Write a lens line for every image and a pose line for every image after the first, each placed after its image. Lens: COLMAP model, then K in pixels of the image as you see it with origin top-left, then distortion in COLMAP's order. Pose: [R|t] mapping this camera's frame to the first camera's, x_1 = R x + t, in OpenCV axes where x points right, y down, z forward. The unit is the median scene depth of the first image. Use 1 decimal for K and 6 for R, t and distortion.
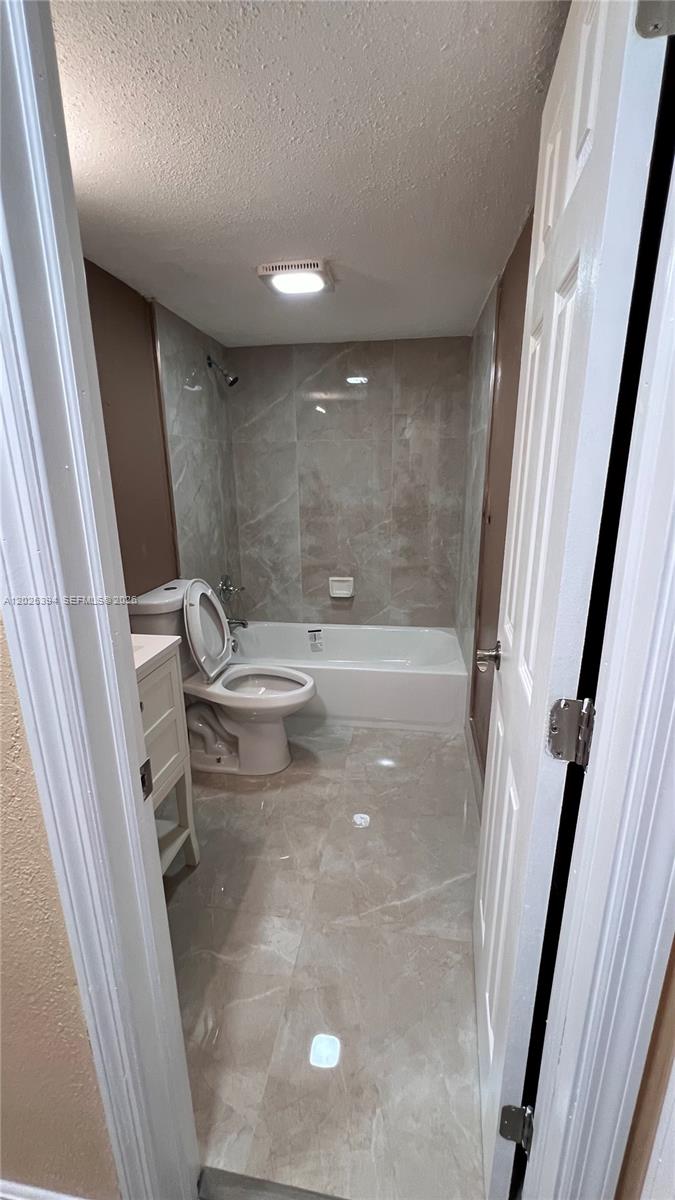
lens RADIAL K [[480.4, 0, 339.2], [0, 480.4, 599.4], [0, 0, 1]] dist [-0.003209, 0.000715]
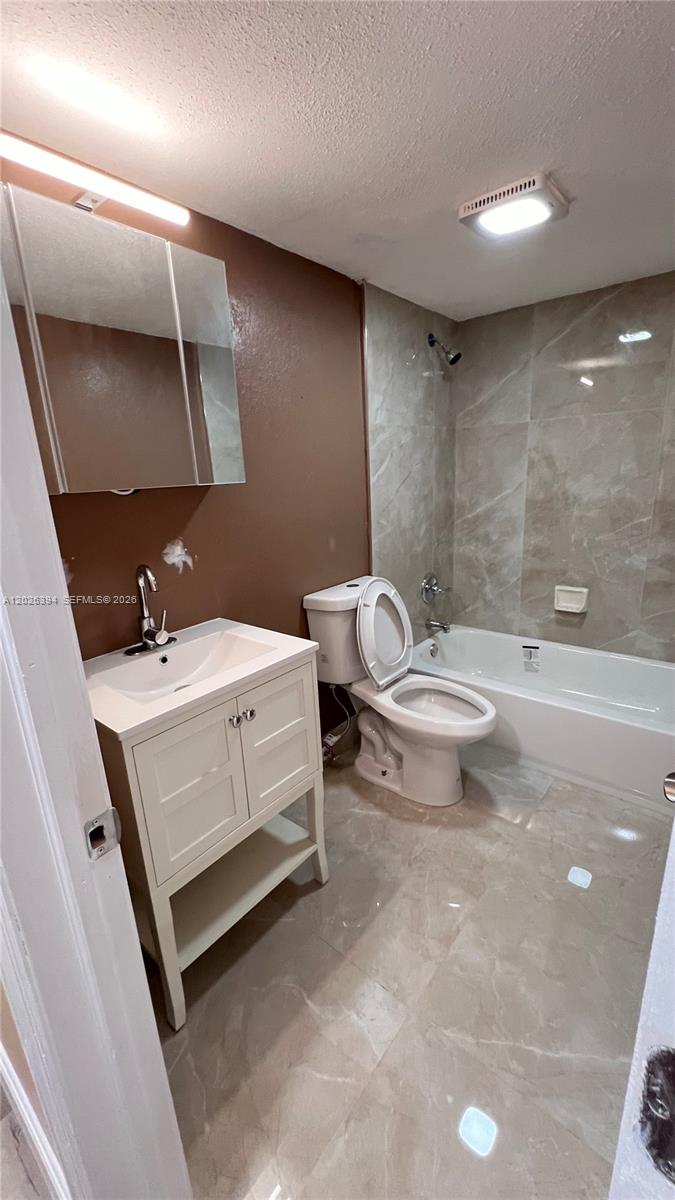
lens RADIAL K [[480.4, 0, 338.0], [0, 480.4, 599.6], [0, 0, 1]] dist [-0.003209, 0.000715]
pose [[0.859717, 0.108152, -0.499189, 0.087433], [-0.097302, 0.994106, 0.047802, -0.030880], [0.501417, 0.007476, 0.865173, 0.124339]]
